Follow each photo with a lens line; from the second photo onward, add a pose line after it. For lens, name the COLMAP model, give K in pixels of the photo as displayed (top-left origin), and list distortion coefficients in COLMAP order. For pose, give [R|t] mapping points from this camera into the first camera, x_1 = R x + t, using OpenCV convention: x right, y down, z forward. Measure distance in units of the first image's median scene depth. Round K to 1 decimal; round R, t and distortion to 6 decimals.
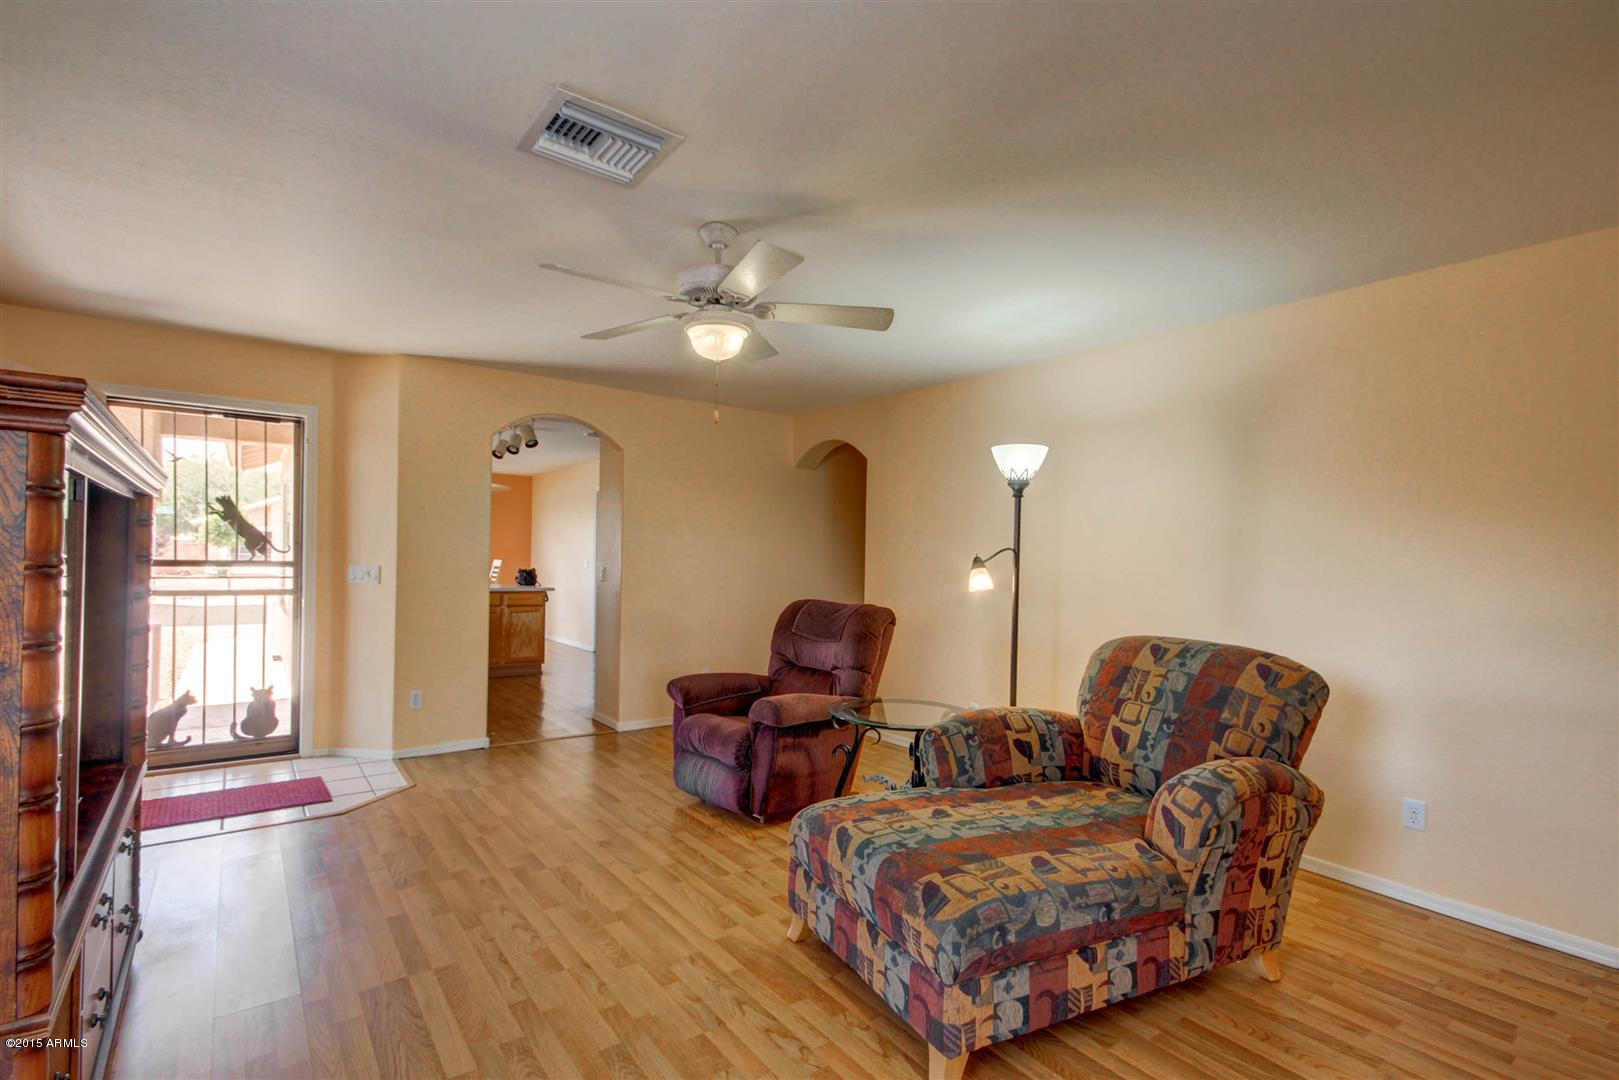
lens RADIAL K [[738.4, 0, 809.9], [0, 738.4, 561.1], [0, 0, 1]] dist [0.015366, -0.000137]
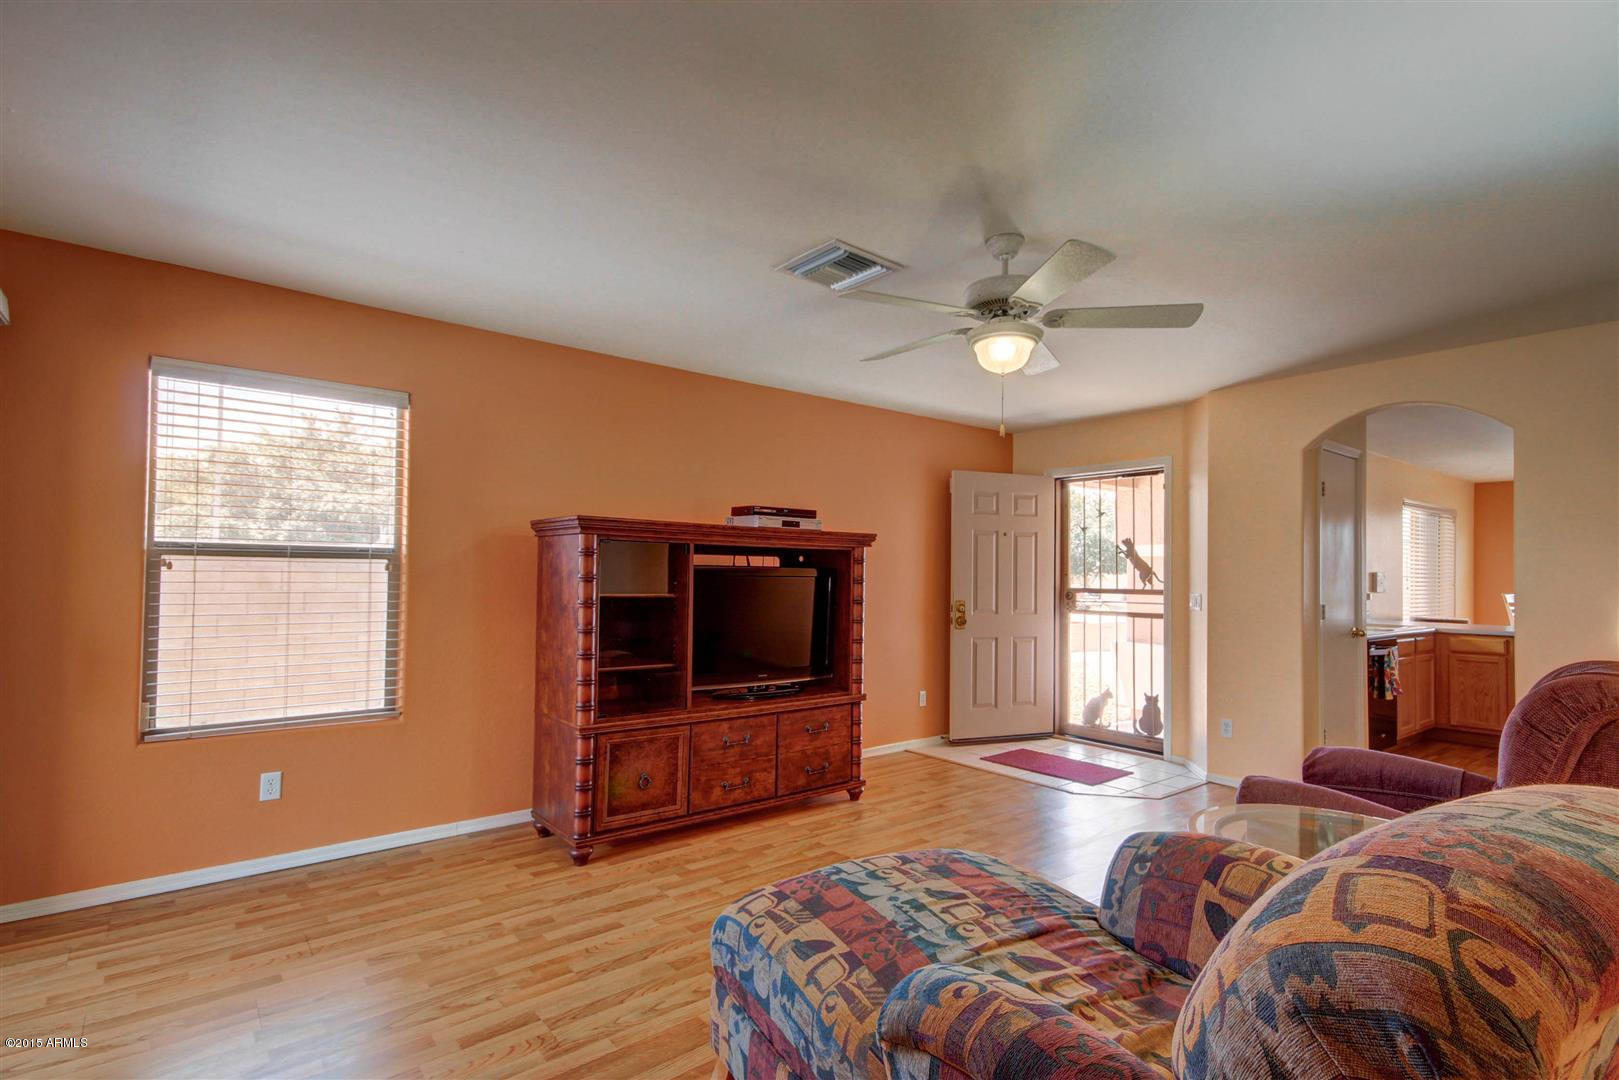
lens RADIAL K [[738.4, 0, 809.9], [0, 738.4, 561.1], [0, 0, 1]] dist [0.015366, -0.000137]
pose [[0.076400, -0.040274, -0.996264, 0.444449], [-0.012925, 0.999060, -0.041378, 0.010969], [0.996993, 0.016038, 0.075808, 0.367631]]
